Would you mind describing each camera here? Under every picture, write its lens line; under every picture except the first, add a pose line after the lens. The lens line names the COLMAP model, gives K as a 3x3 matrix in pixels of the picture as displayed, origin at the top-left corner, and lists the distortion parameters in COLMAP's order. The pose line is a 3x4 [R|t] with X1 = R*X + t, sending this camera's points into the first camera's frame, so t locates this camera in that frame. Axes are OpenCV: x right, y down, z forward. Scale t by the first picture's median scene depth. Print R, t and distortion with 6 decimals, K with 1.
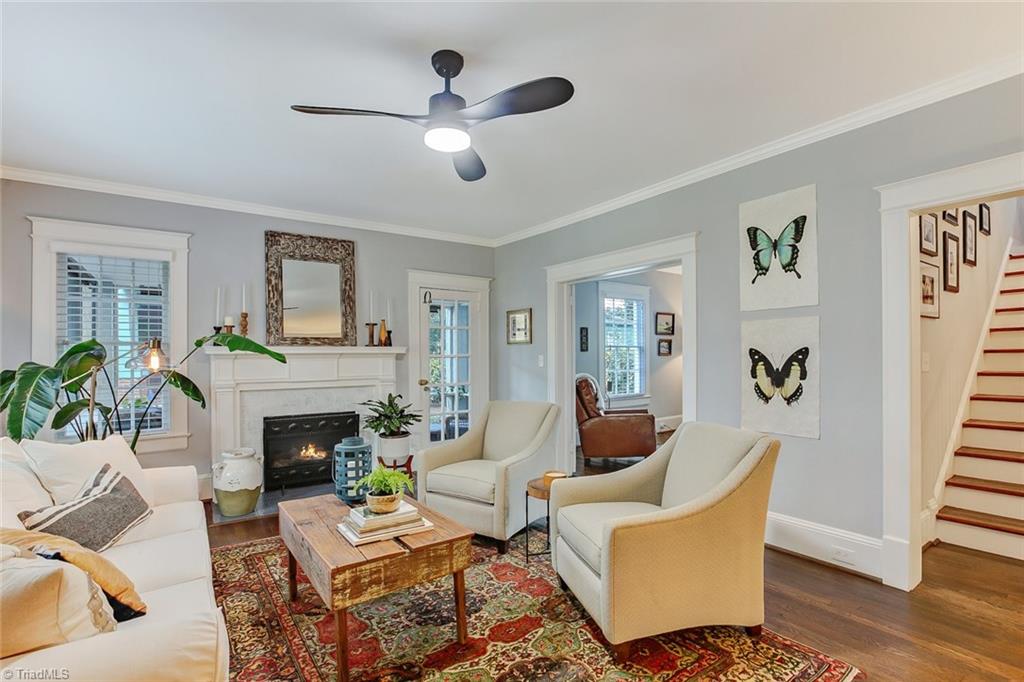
lens RADIAL K [[481.6, 0, 512.0], [0, 481.6, 341.0], [0, 0, 1]] dist [-0.075358, 0.032991]
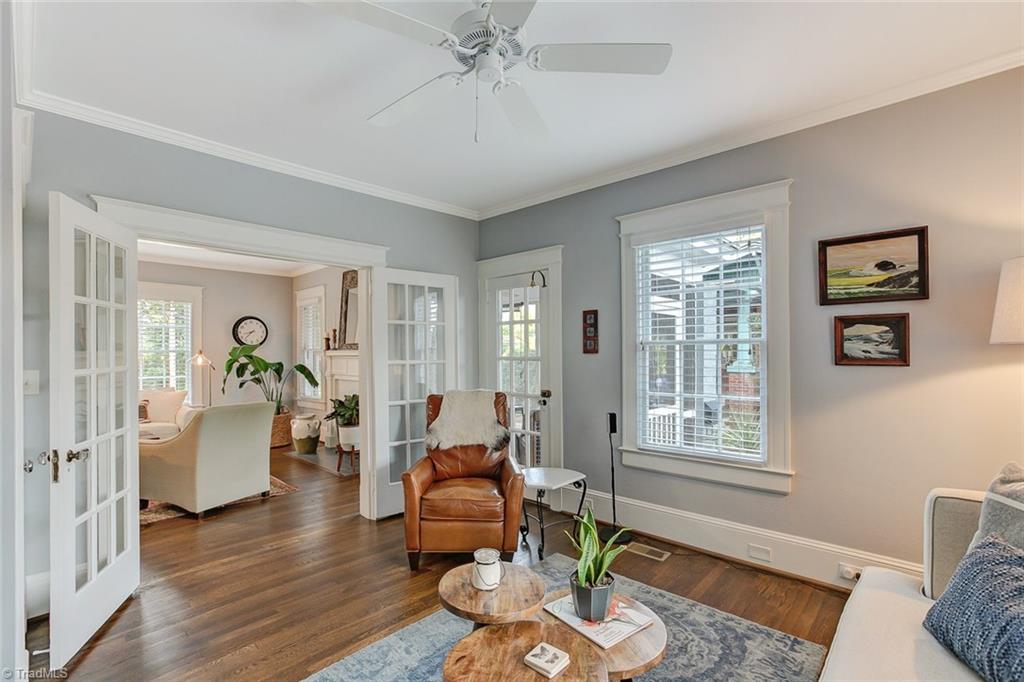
lens RADIAL K [[481.6, 0, 512.0], [0, 481.6, 341.0], [0, 0, 1]] dist [-0.075358, 0.032991]
pose [[0.188724, -0.029837, -0.981577, 0.964106], [0.018623, 0.999467, -0.026800, 0.029427], [0.981853, -0.013222, 0.189180, 1.145078]]
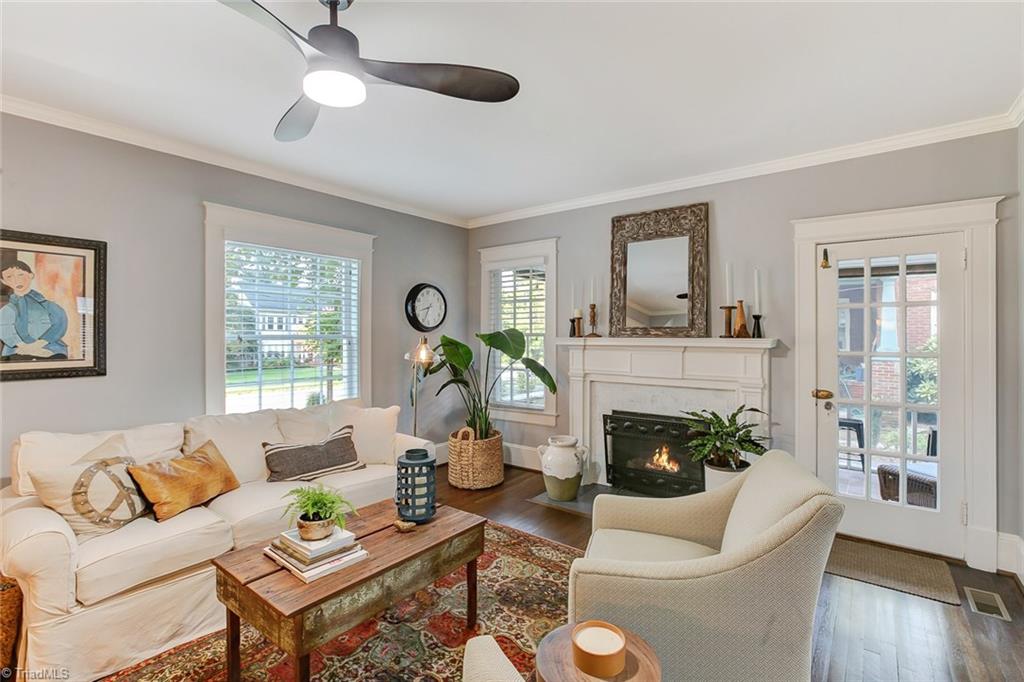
lens RADIAL K [[477.5, 0, 510.5], [0, 477.5, 328.9], [0, 0, 1]] dist [-0.036336, 0.031157]
pose [[0.291463, -0.015125, -0.956463, 0.319533], [0.011769, 0.999856, -0.012225, 0.003304], [0.956510, -0.007693, 0.291599, 0.474861]]
